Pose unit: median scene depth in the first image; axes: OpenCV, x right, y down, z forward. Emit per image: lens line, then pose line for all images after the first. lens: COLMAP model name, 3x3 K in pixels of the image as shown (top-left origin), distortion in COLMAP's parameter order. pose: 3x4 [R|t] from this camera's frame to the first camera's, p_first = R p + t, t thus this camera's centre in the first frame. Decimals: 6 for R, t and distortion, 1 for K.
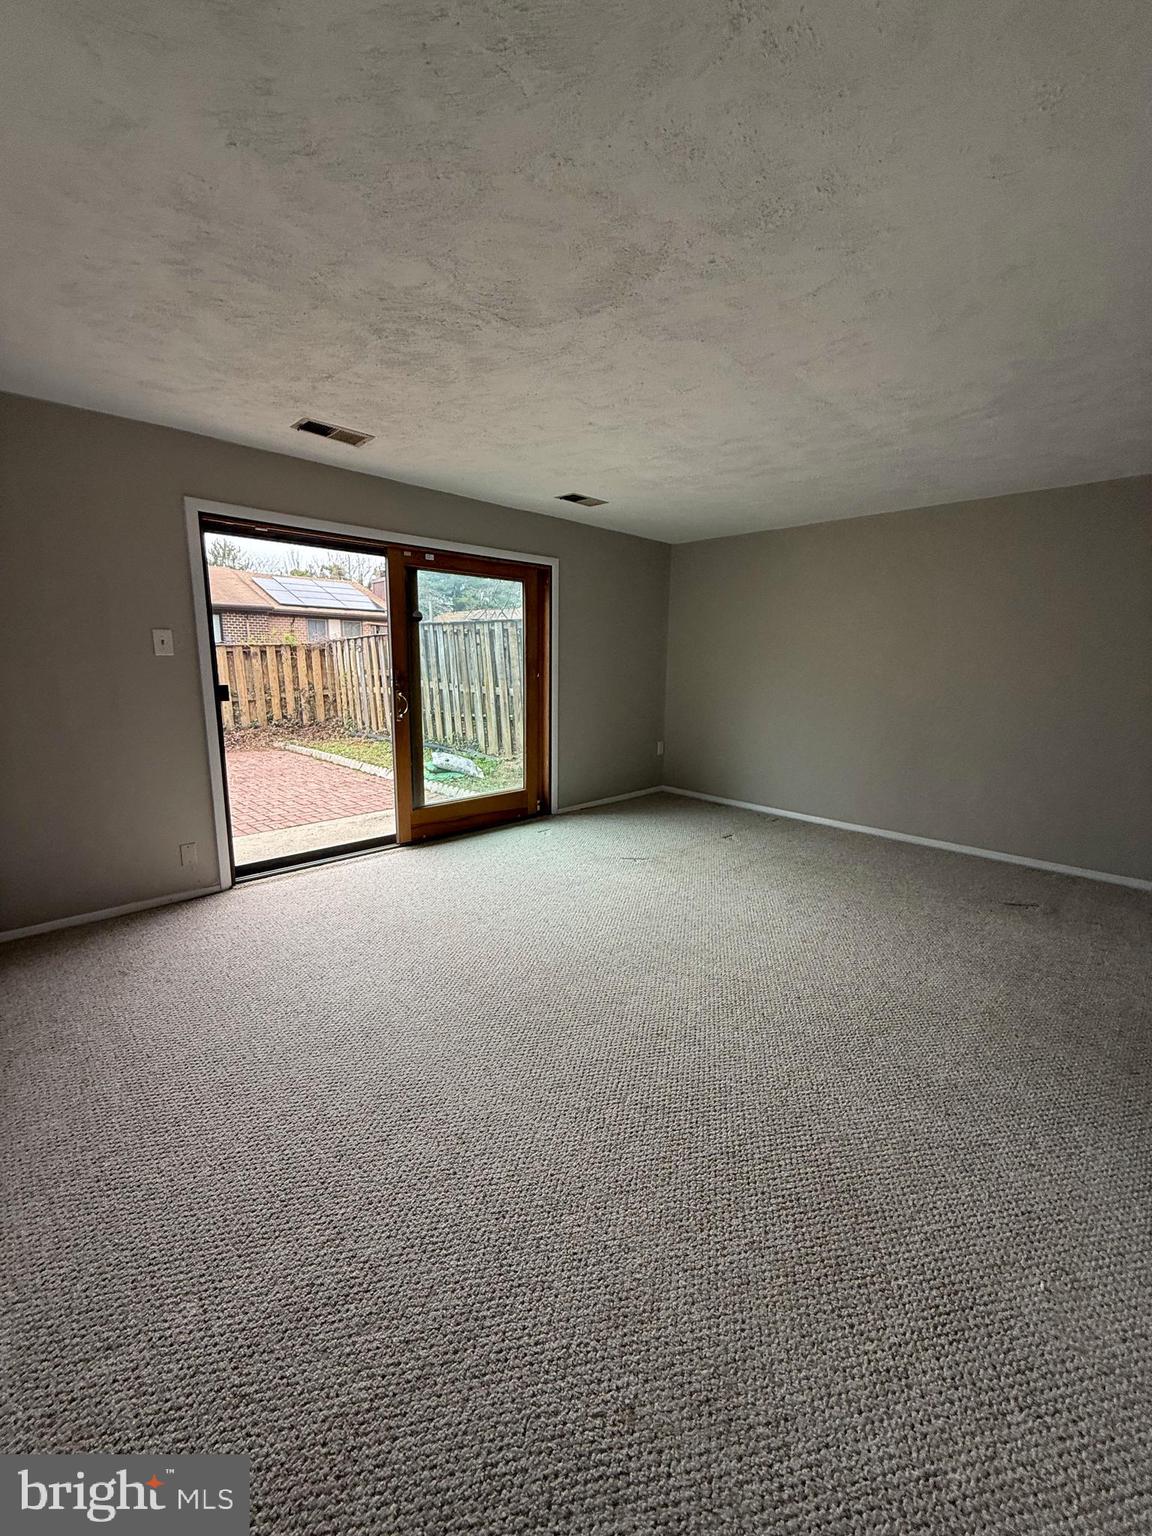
lens RADIAL K [[612.1, 0, 575.8], [0, 612.1, 762.8], [0, 0, 1]] dist [0.003022, -0.000406]
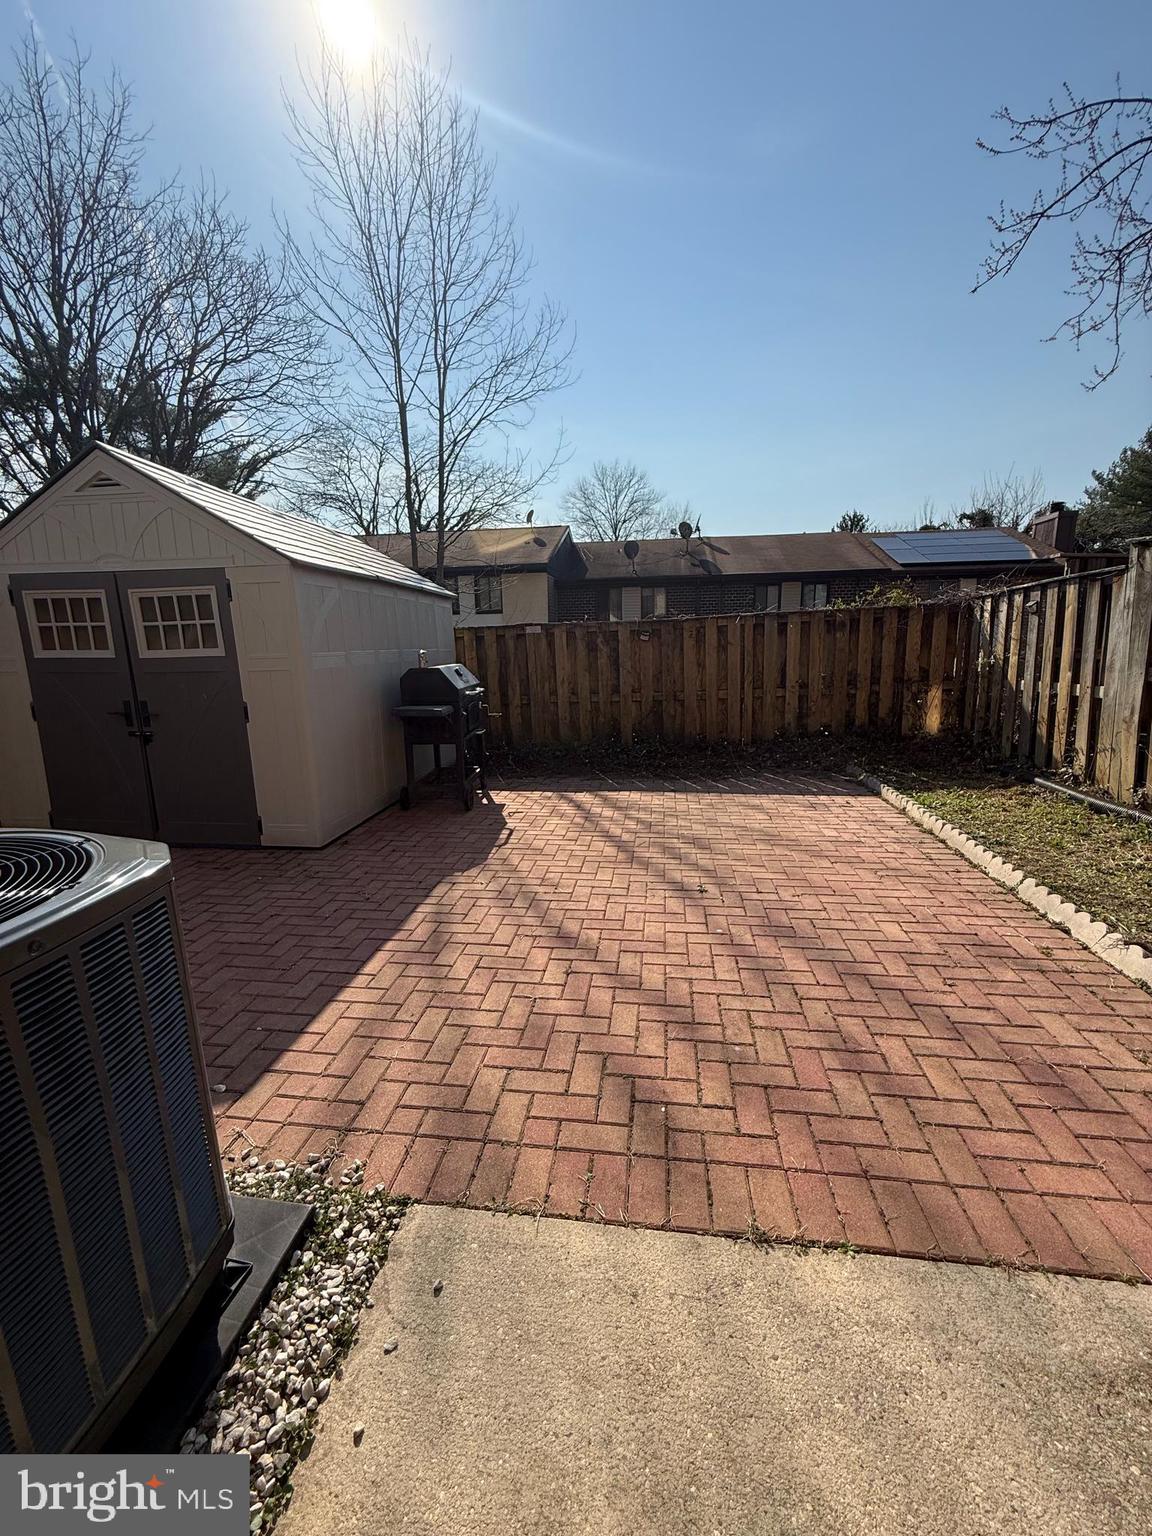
lens RADIAL K [[612.1, 0, 573.3], [0, 612.1, 770.5], [0, 0, 1]] dist [0.003022, -0.000406]
pose [[0.609678, 0.151390, -0.778058, -0.420723], [-0.108623, 0.988288, 0.107180, -0.157652], [0.785172, 0.019170, 0.618982, 0.945112]]
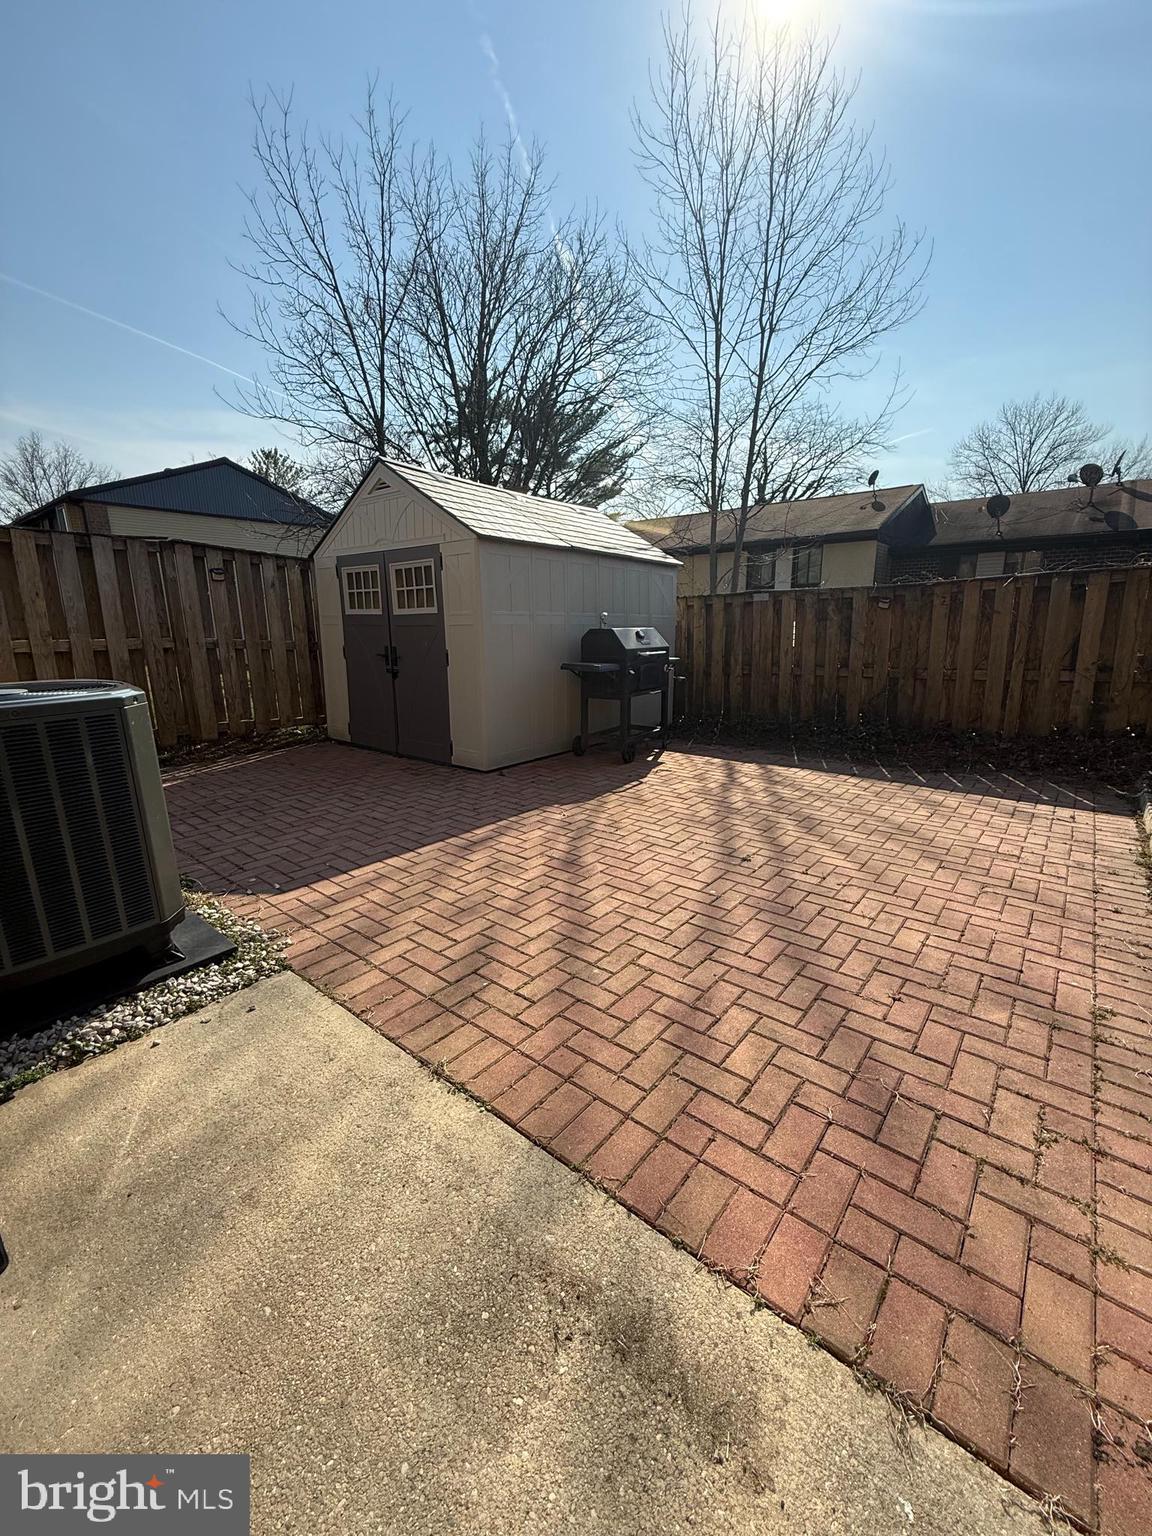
lens RADIAL K [[612.1, 0, 576.9], [0, 612.1, 771.1], [0, 0, 1]] dist [0.003022, -0.000406]
pose [[0.104322, 0.228478, -0.967944, -0.218807], [-0.155714, 0.965003, 0.211002, -0.169726], [0.982278, 0.128710, 0.136248, 1.261229]]
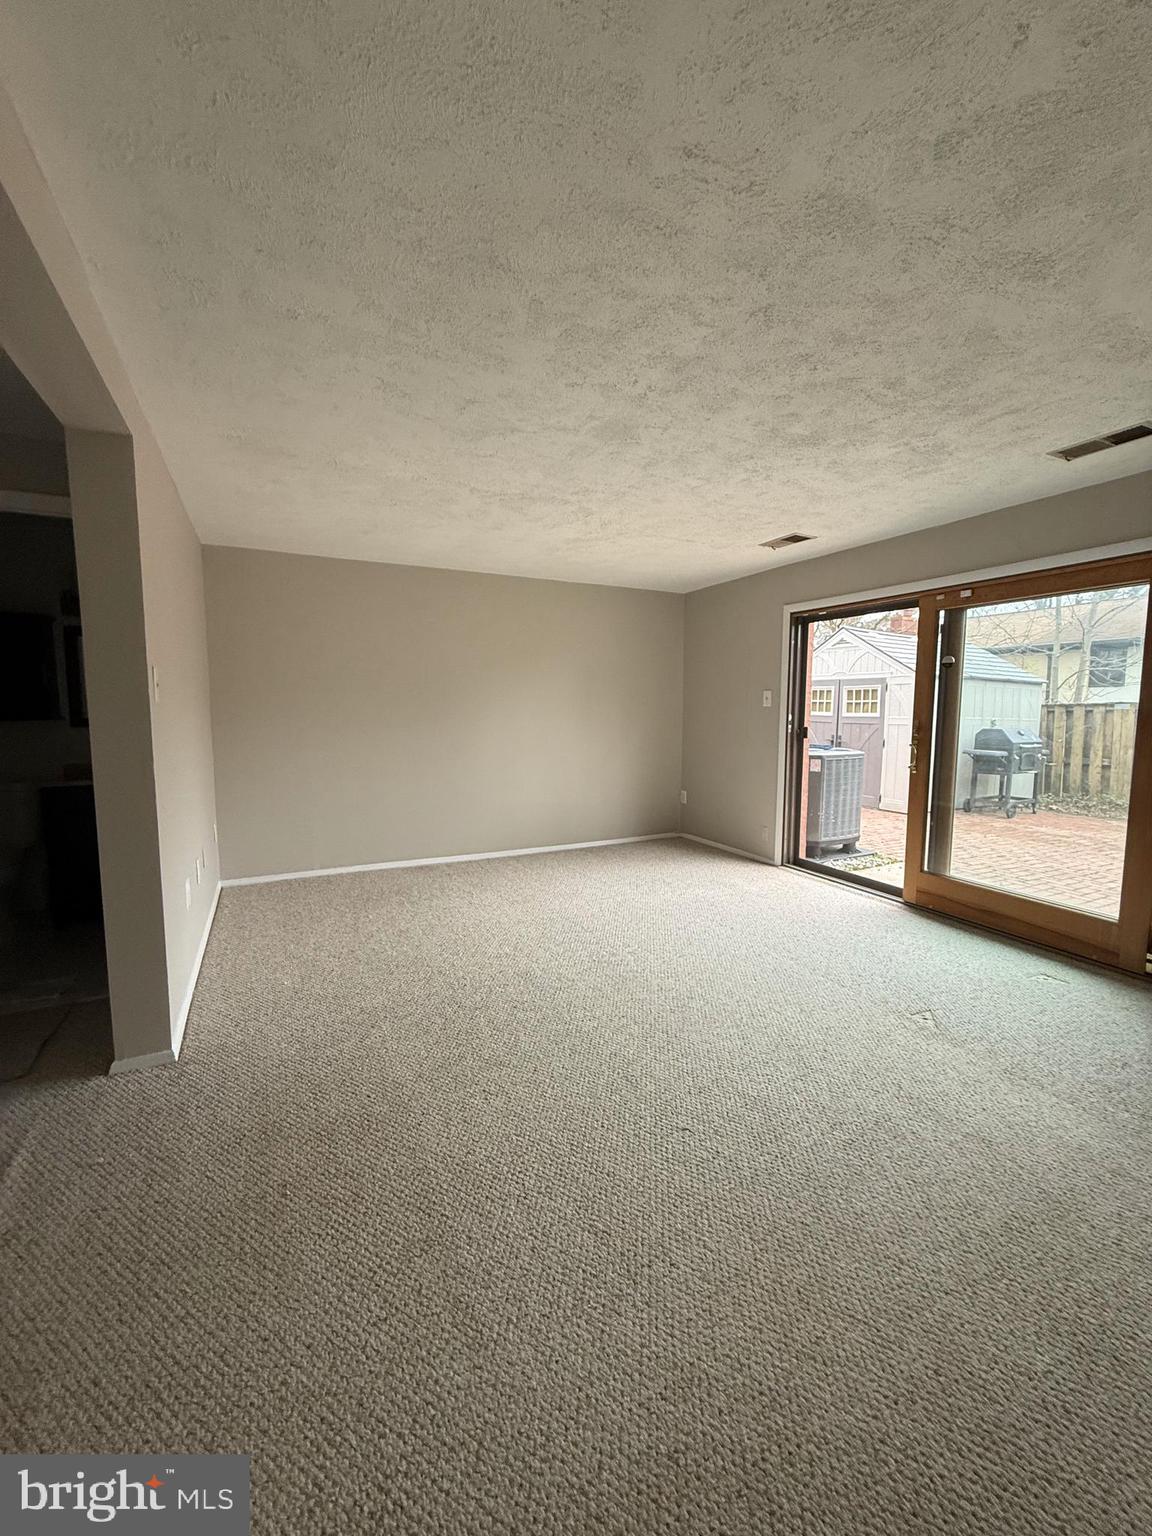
lens RADIAL K [[612.1, 0, 577.7], [0, 612.1, 763.8], [0, 0, 1]] dist [0.003022, -0.000406]
pose [[-0.304137, 0.077548, -0.949467, 0.774538], [-0.170425, 0.976173, 0.134320, -0.120002], [0.937260, 0.202664, -0.283674, 0.769863]]
